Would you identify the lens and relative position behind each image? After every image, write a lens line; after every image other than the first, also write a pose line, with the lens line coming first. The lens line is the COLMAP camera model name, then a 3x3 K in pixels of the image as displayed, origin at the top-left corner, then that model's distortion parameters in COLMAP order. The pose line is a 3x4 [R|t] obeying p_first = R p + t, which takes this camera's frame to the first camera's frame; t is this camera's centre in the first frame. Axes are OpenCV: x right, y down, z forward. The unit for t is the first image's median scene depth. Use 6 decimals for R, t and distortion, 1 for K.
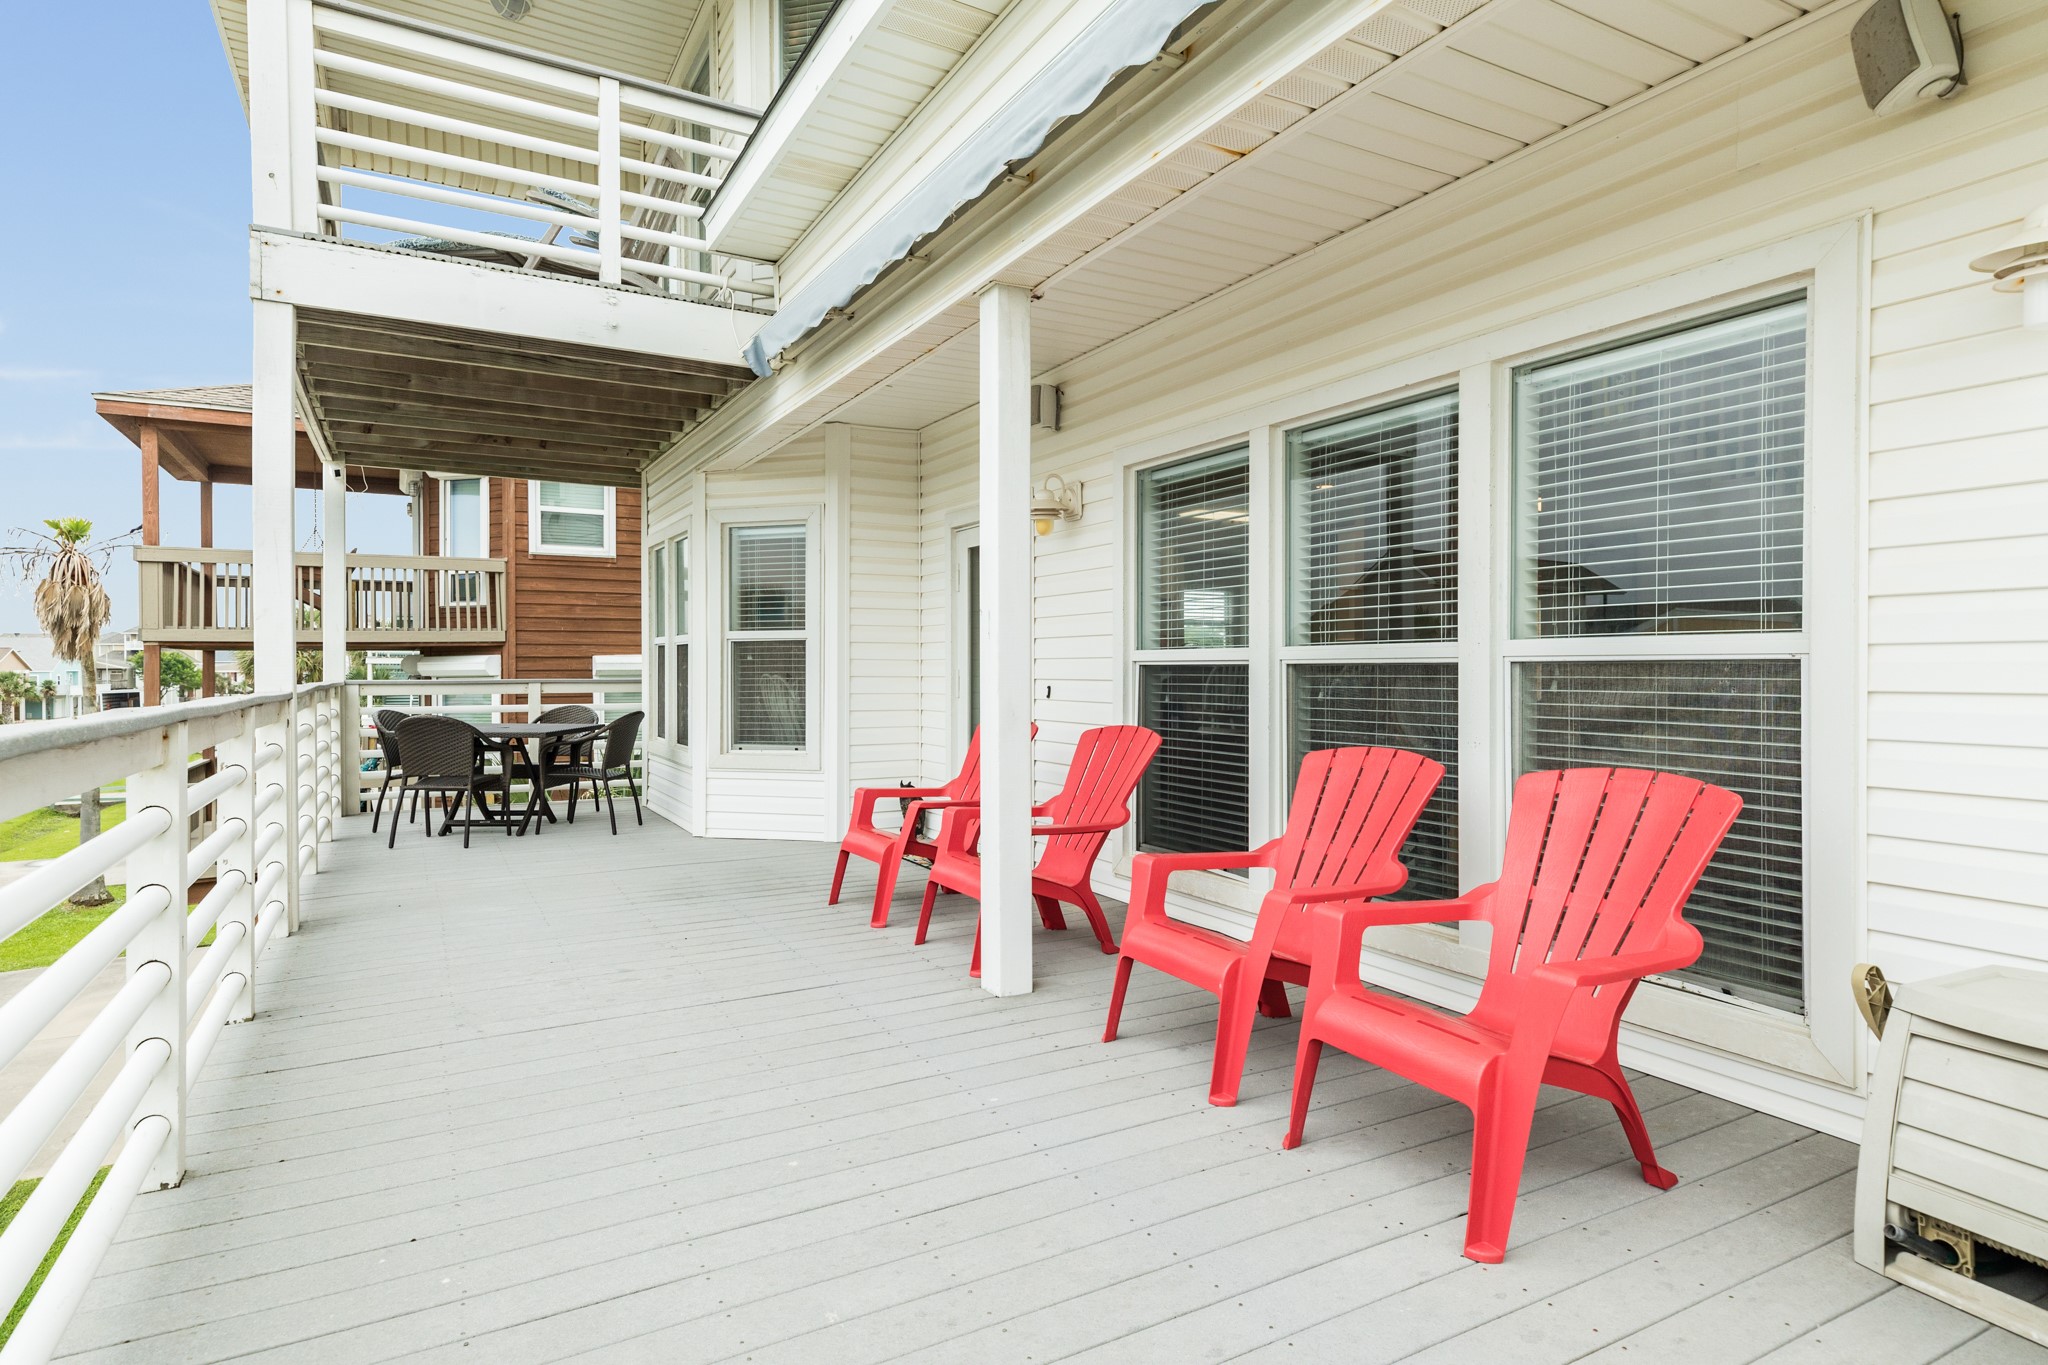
lens RADIAL K [[1086.7, 0, 1025.4], [0, 1086.7, 661.3], [0, 0, 1]] dist [0.021635, 0.000132]
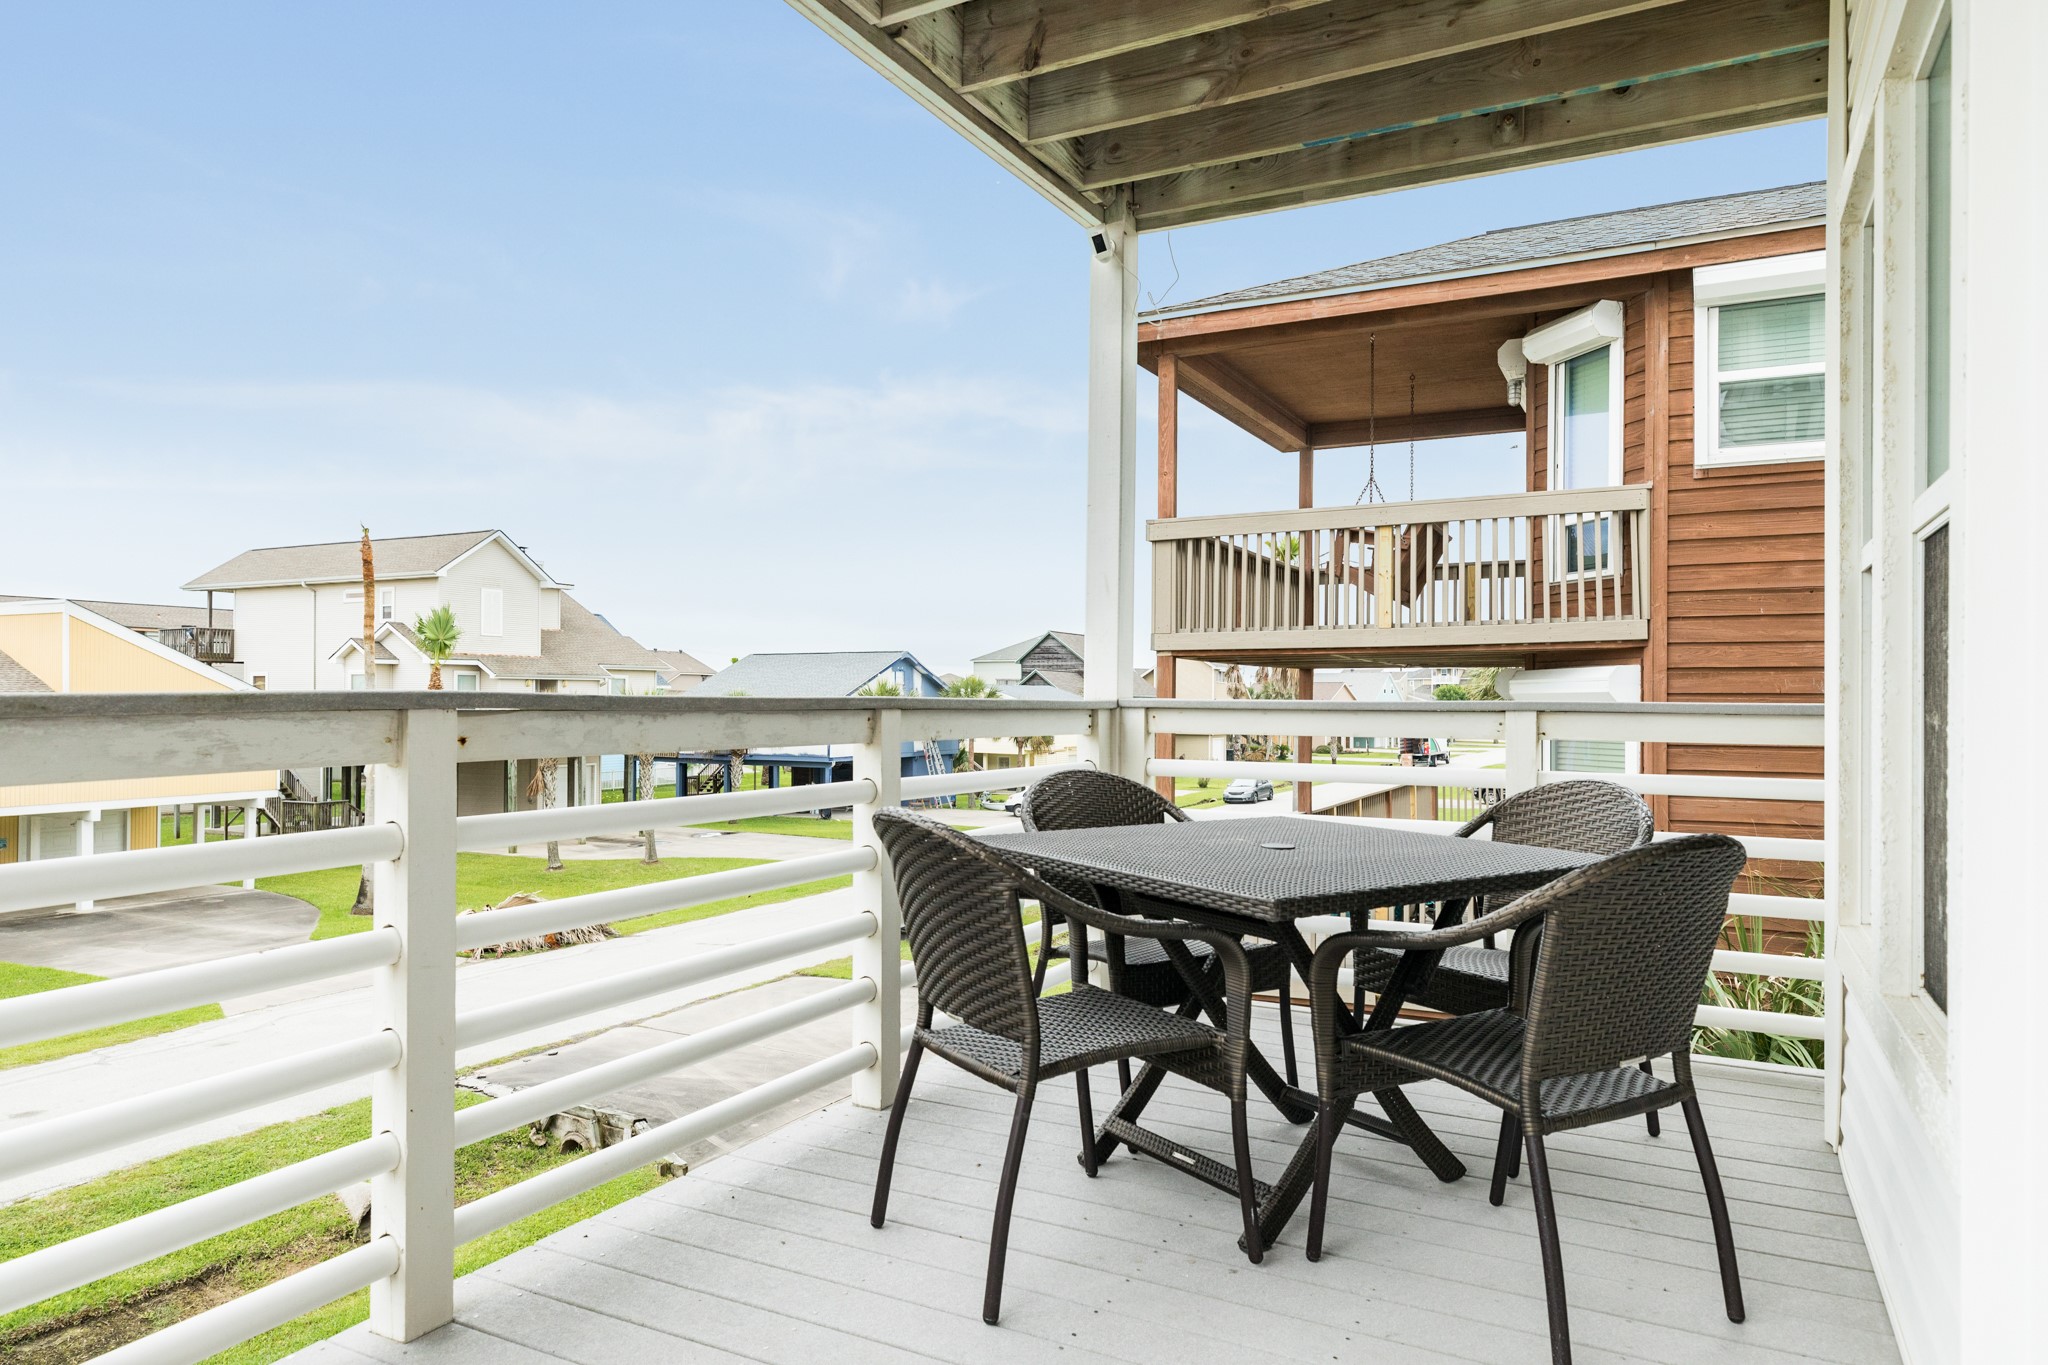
lens RADIAL K [[1291.2, 0, 1024.0], [0, 1291.2, 682.5], [0, 0, 1]] dist [0.030135, 0.000128]
pose [[0.549825, -0.004985, -0.835265, -0.115953], [-0.003980, 0.999955, -0.008588, 0.009576], [0.835270, 0.008047, 0.549781, 0.401764]]
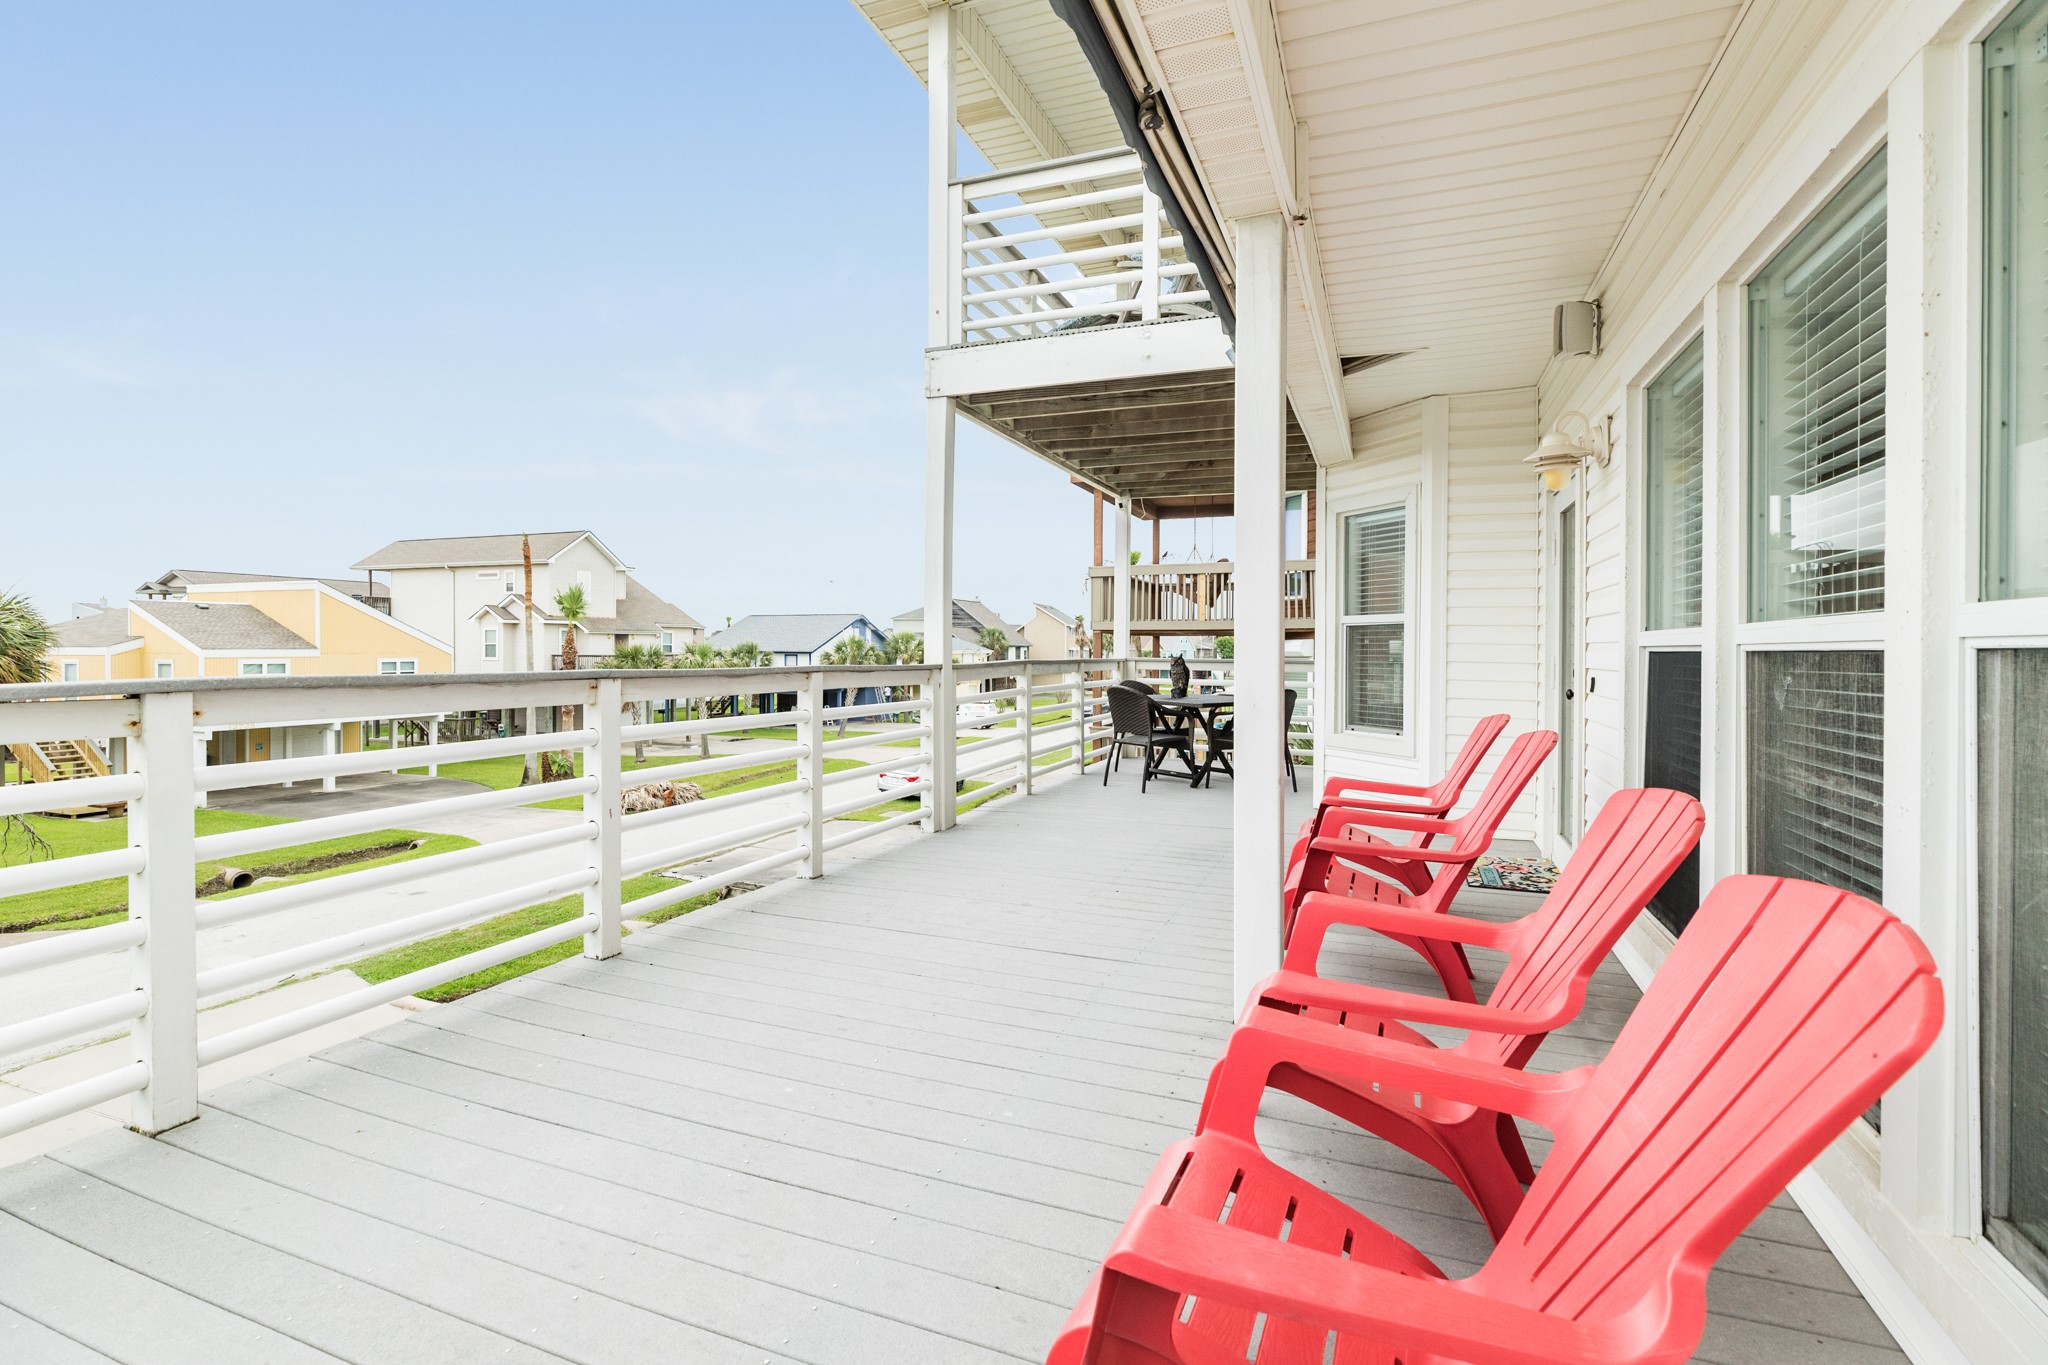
lens RADIAL K [[941.3, 0, 1024.2], [0, 941.3, 646.3], [0, 0, 1]] dist [0.003725, 0.000249]
pose [[0.636770, 0.006973, -0.771022, 0.116386], [-0.005800, 0.999974, 0.004253, -0.000454], [0.771032, 0.001764, 0.636794, 0.096279]]
